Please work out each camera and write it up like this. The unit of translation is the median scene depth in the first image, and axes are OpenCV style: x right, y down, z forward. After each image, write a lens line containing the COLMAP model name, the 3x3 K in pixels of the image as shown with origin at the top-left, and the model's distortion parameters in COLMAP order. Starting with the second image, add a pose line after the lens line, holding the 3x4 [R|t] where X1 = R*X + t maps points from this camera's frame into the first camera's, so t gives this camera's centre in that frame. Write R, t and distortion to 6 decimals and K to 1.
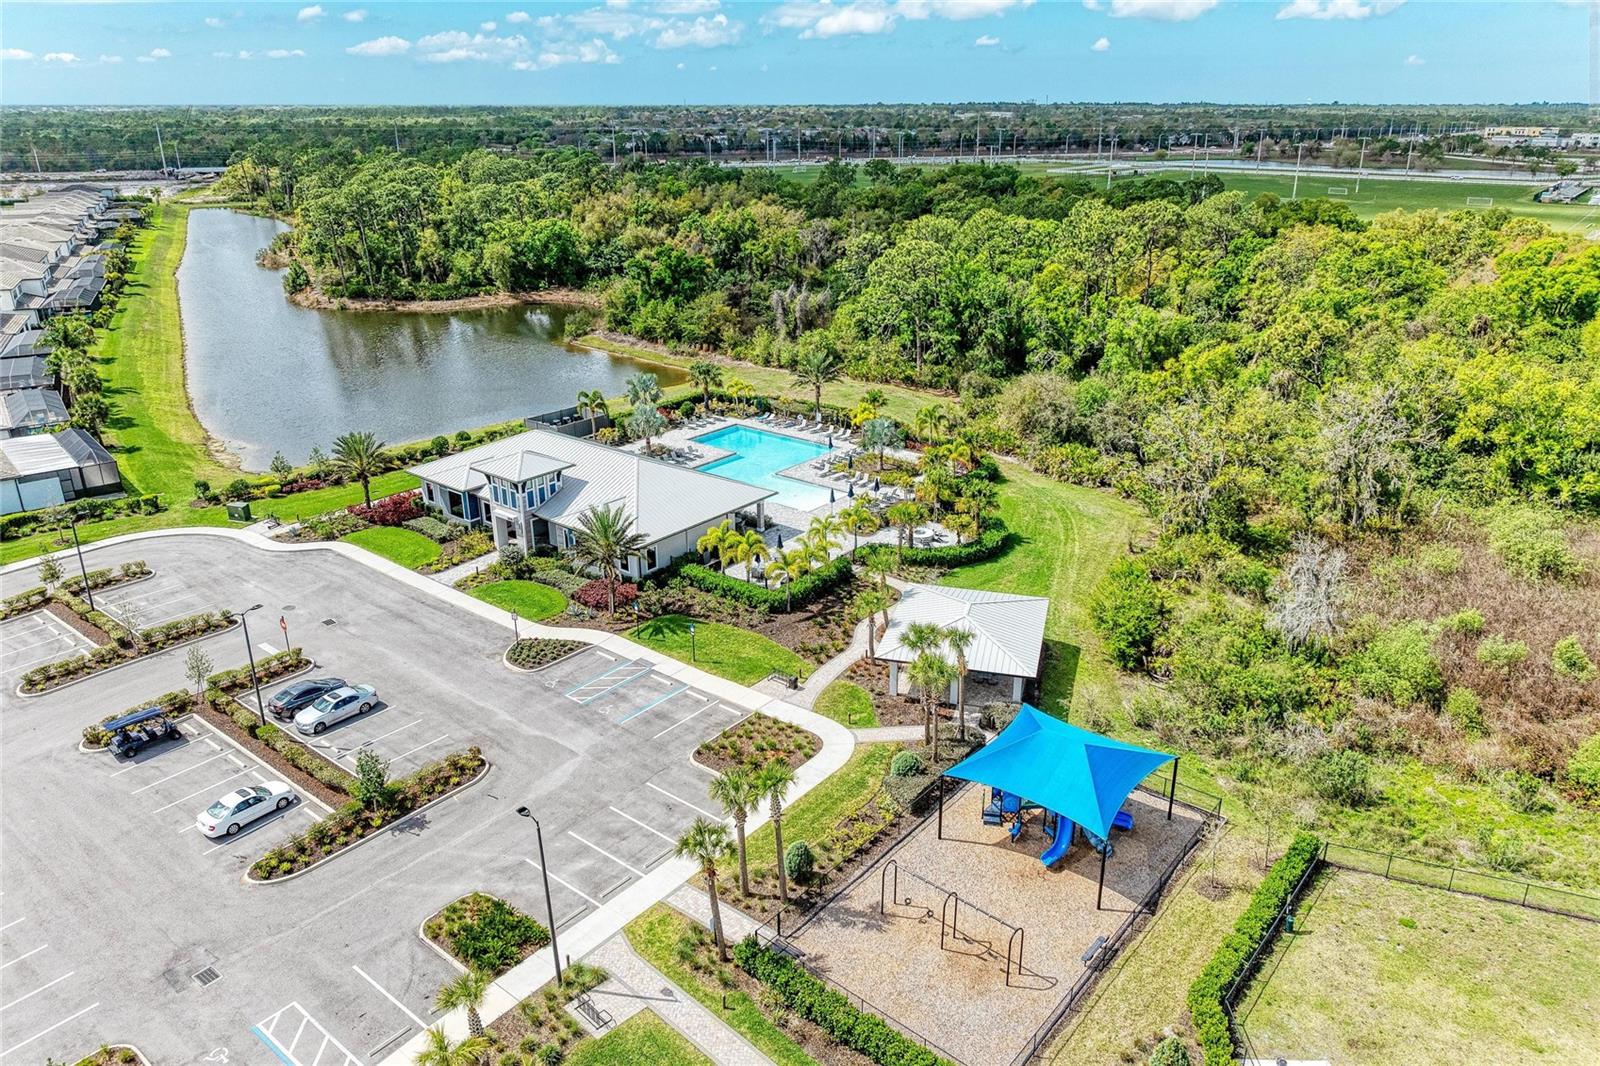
lens RADIAL K [[1113.2, 0, 807.4], [0, 1113.2, 534.0], [0, 0, 1]] dist [-0.023638, 0.006018]
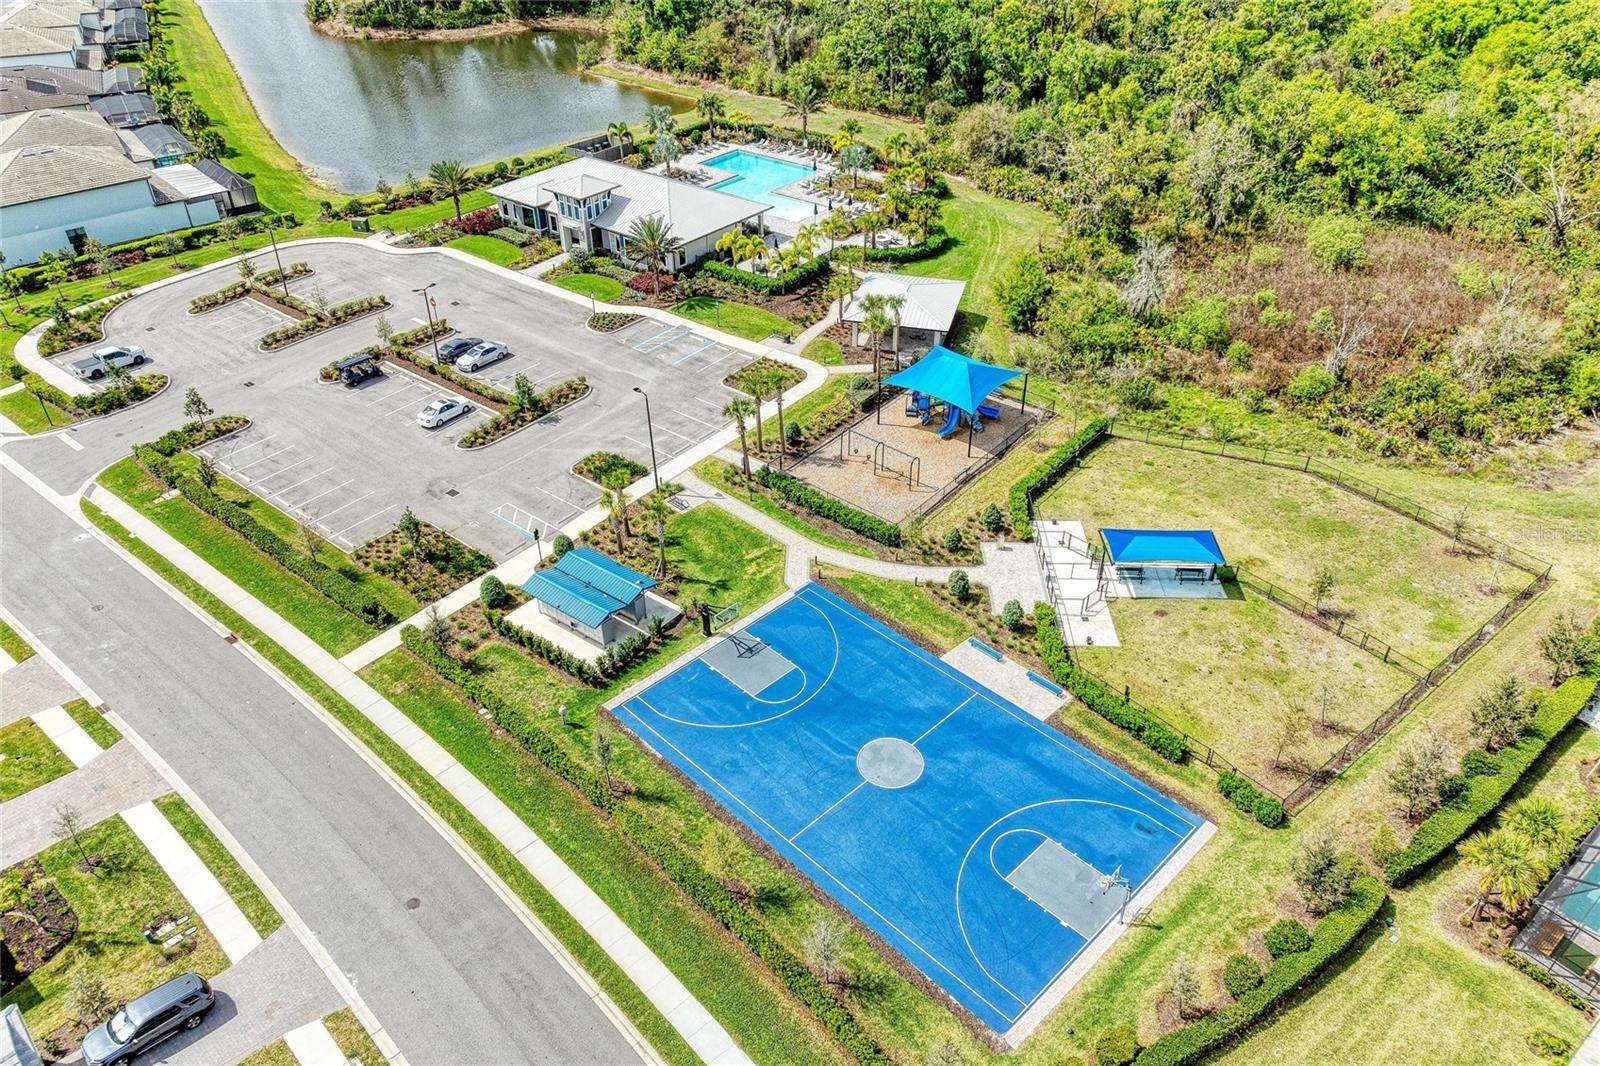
lens RADIAL K [[1104.7, 0, 800.0], [0, 1104.7, 533.0], [0, 0, 1]] dist [-0.003468, -0.039743]
pose [[0.999984, -0.005557, 0.000855, 0.000866], [0.005187, 0.970468, 0.241175, 0.017681], [-0.002170, -0.241167, 0.970481, -0.278740]]
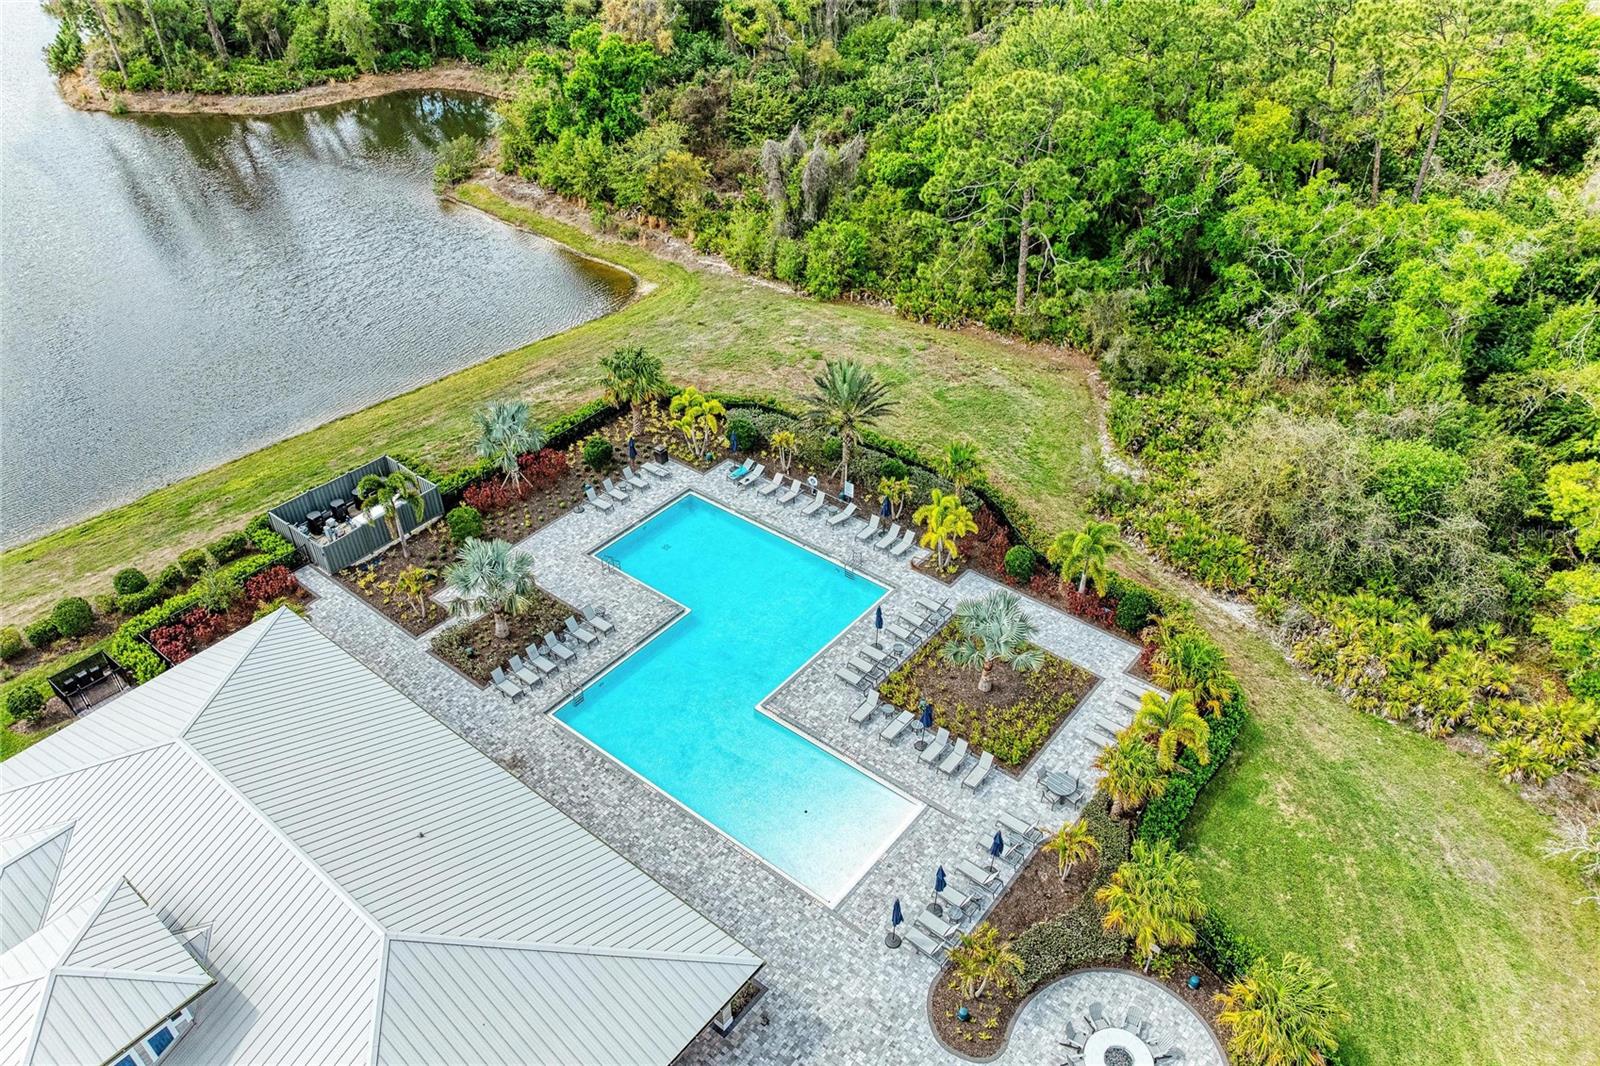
lens RADIAL K [[1114.0, 0, 789.5], [0, 1114.0, 531.0], [0, 0, 1]] dist [-0.040823, 0.030566]
pose [[0.999857, 0.002972, -0.016628, -0.009005], [0.001468, 0.965382, 0.260837, -0.224099], [0.016828, -0.260824, 0.965240, 0.512637]]
